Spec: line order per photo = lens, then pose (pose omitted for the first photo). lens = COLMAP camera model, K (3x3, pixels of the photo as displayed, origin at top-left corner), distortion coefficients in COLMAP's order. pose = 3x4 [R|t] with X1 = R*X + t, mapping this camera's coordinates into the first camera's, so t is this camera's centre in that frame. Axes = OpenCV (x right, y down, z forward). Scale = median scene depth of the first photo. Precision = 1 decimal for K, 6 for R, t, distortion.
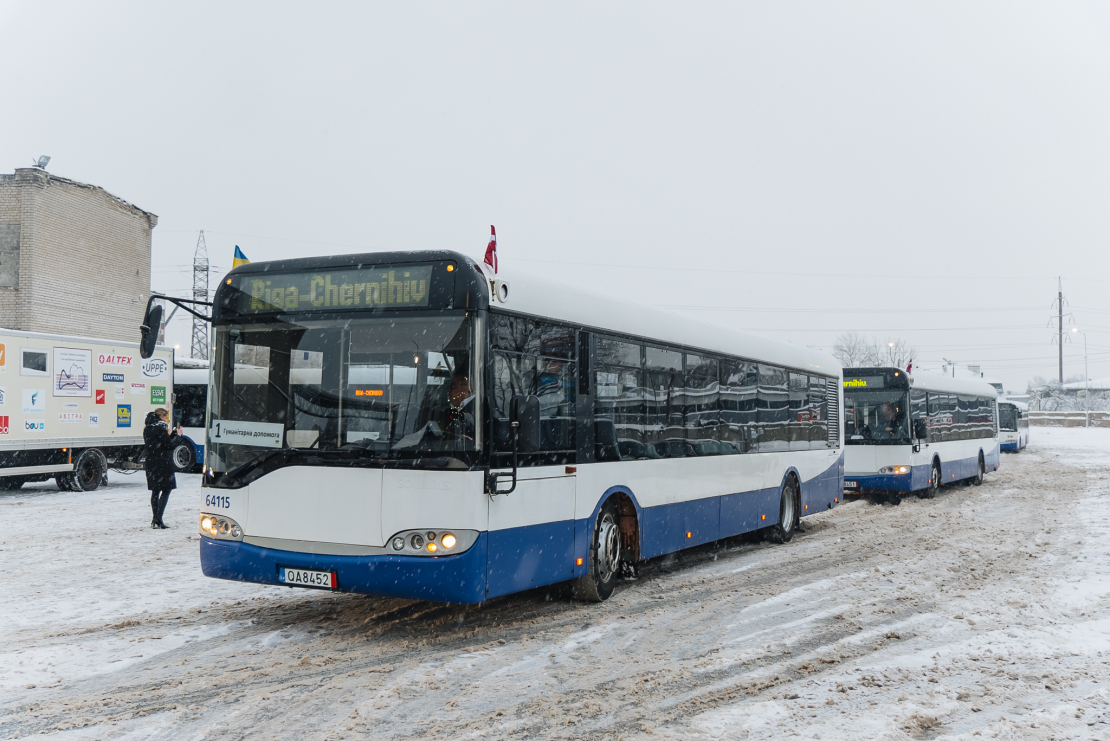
lens RADIAL K [[1061.3, 0, 555.0], [0, 1061.3, 370.5], [0, 0, 1]] dist [-0.021704, -0.003317]
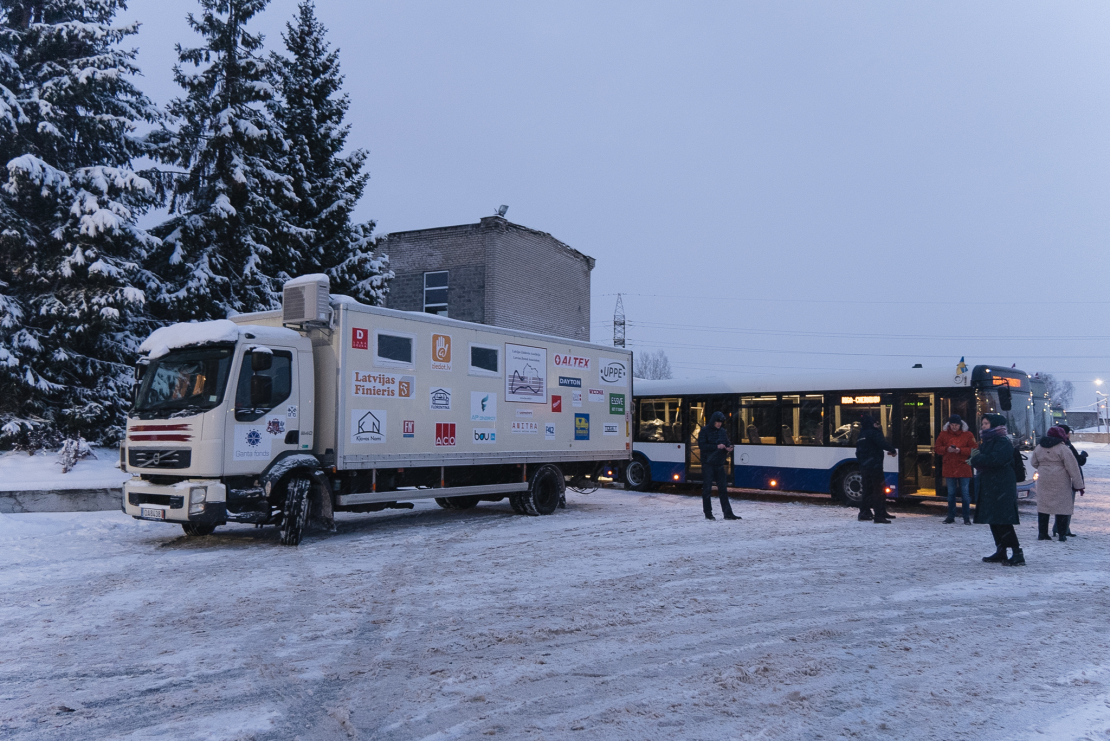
lens RADIAL K [[827.1, 0, 555.0], [0, 827.1, 370.5], [0, 0, 1]] dist [-0.000659, 0.005457]
pose [[0.921789, -0.027326, -0.386727, -0.165535], [0.012379, 0.999079, -0.041089, 0.024595], [0.387493, 0.033088, 0.921279, 0.367785]]
